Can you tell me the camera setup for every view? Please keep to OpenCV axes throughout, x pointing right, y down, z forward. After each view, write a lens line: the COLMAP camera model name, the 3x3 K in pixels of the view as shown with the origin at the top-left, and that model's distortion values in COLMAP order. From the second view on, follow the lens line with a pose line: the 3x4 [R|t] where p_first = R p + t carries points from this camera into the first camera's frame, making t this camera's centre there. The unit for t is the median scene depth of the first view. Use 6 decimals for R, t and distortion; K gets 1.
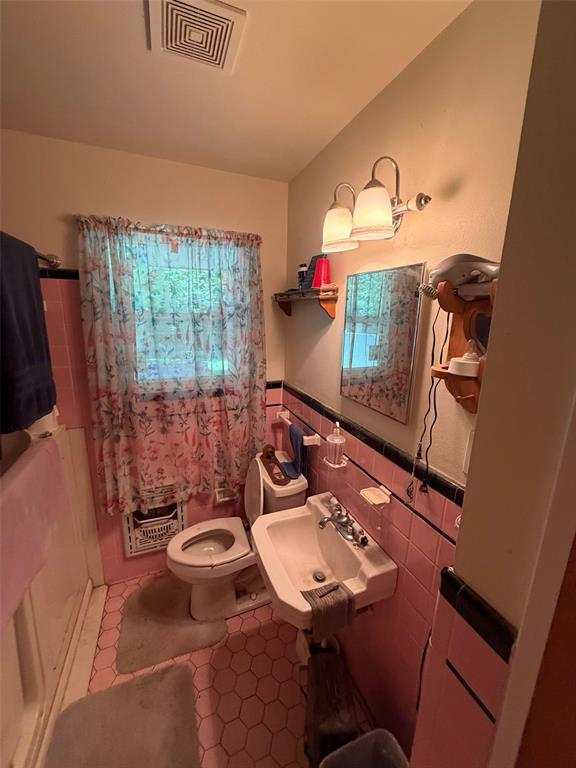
lens RADIAL K [[306.1, 0, 284.7], [0, 306.1, 381.3], [0, 0, 1]] dist [0.001647, -0.000358]
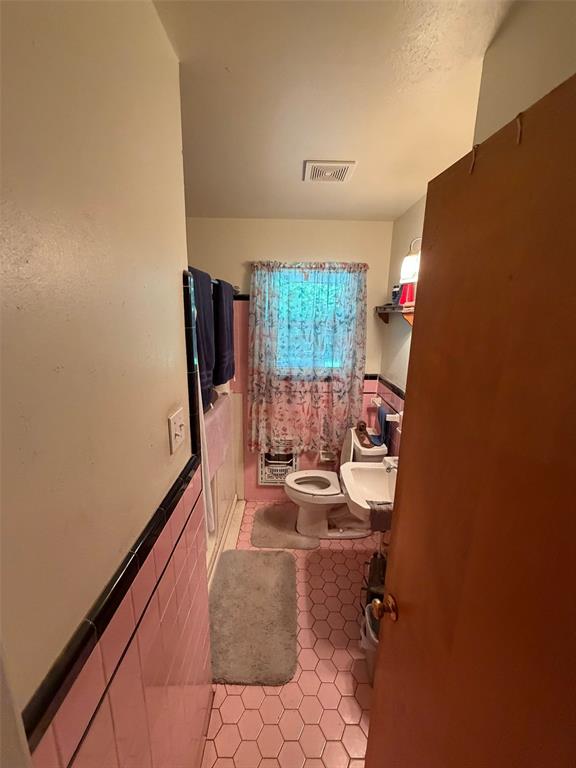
lens RADIAL K [[306.1, 0, 289.0], [0, 306.1, 385.9], [0, 0, 1]] dist [0.001647, -0.000358]
pose [[0.932996, 0.082303, -0.350348, 0.125613], [-0.079110, 0.996590, 0.023441, 0.060997], [0.351083, 0.005846, 0.936326, -0.417088]]
